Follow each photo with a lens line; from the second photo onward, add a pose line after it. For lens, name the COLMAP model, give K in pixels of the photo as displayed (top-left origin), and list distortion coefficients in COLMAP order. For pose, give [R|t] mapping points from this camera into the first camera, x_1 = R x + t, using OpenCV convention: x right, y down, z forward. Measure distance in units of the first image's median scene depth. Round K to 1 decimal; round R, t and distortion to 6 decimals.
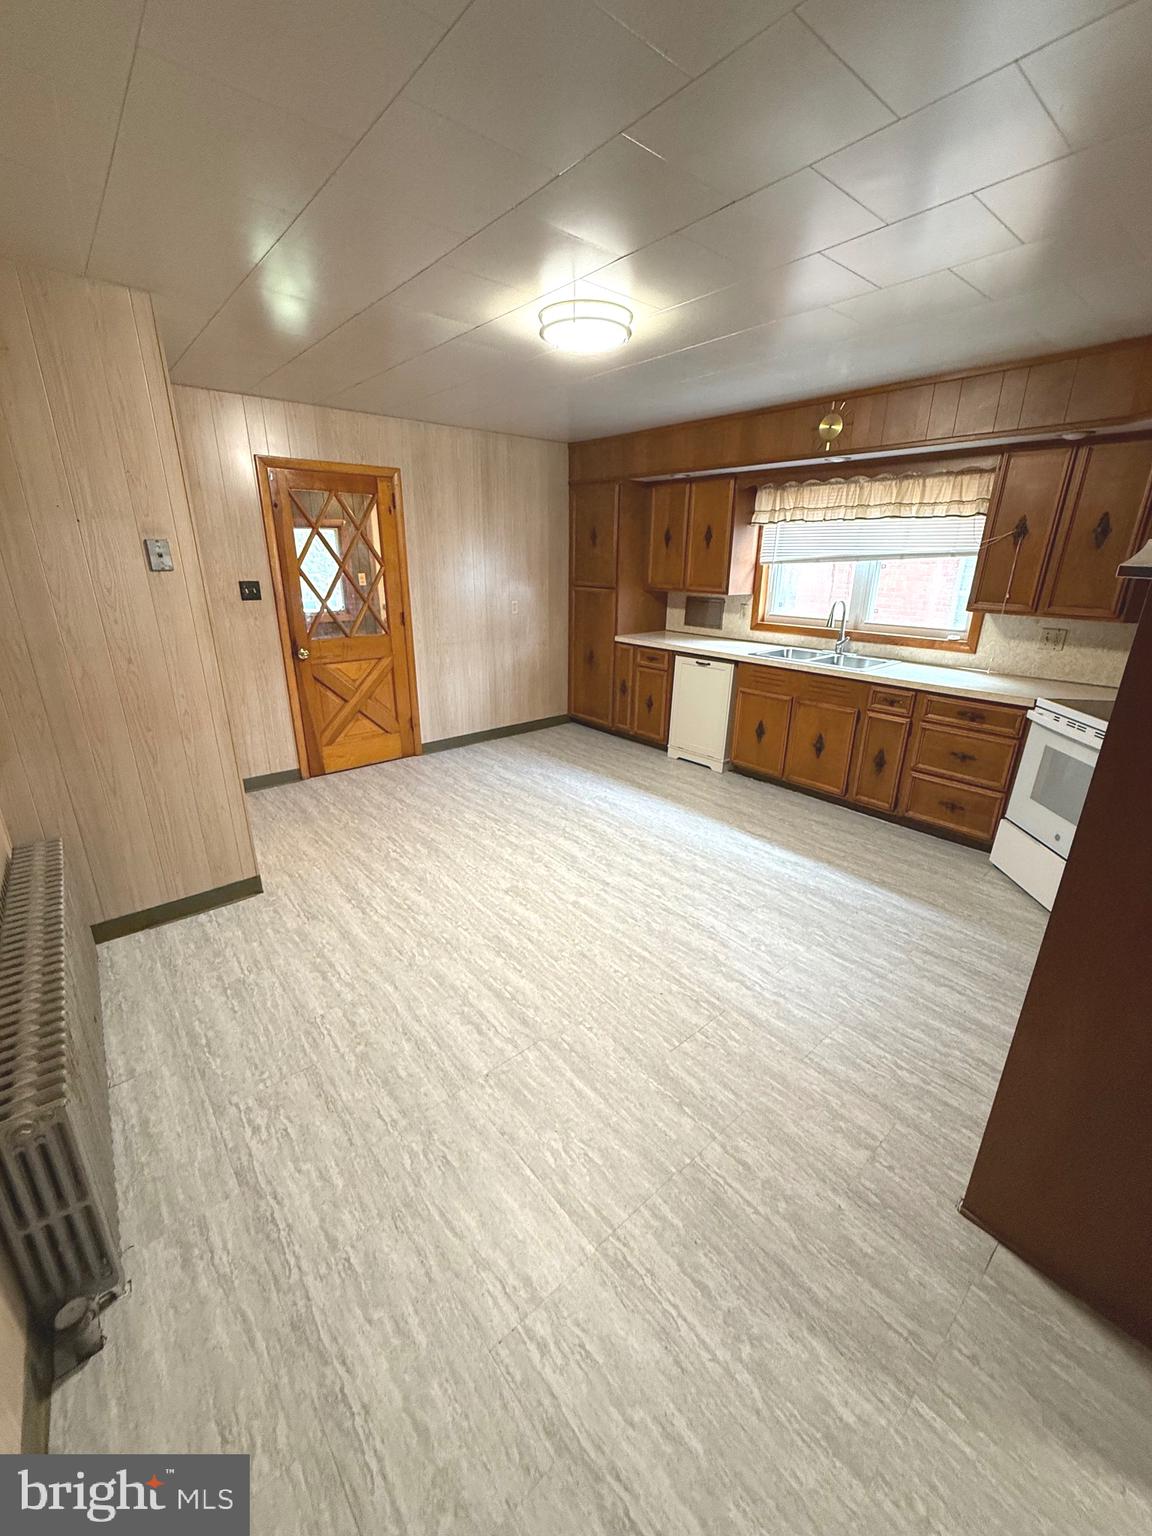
lens RADIAL K [[613.7, 0, 570.3], [0, 613.7, 765.8], [0, 0, 1]] dist [0.000443, 0.000190]
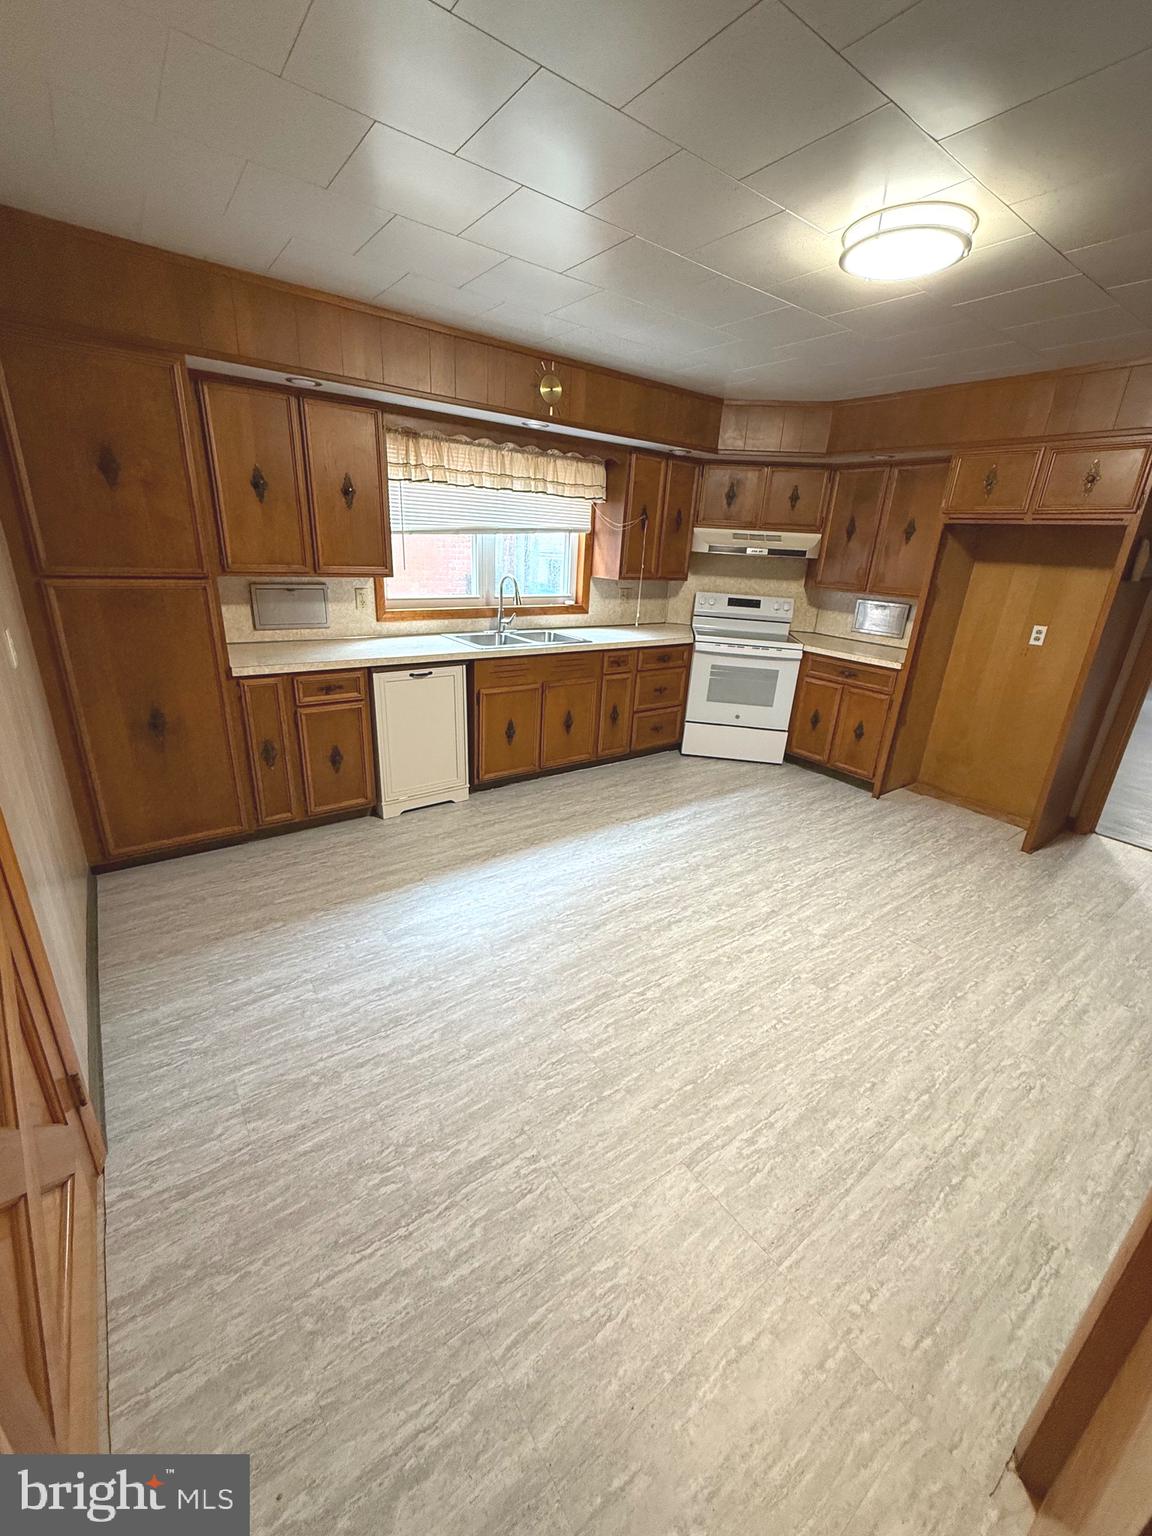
lens RADIAL K [[613.7, 0, 571.4], [0, 613.7, 766.8], [0, 0, 1]] dist [0.000443, 0.000190]
pose [[0.063155, -0.350528, 0.934421, -0.567179], [0.279560, 0.905019, 0.320604, -0.290252], [-0.958049, 0.240979, 0.155150, 0.859524]]
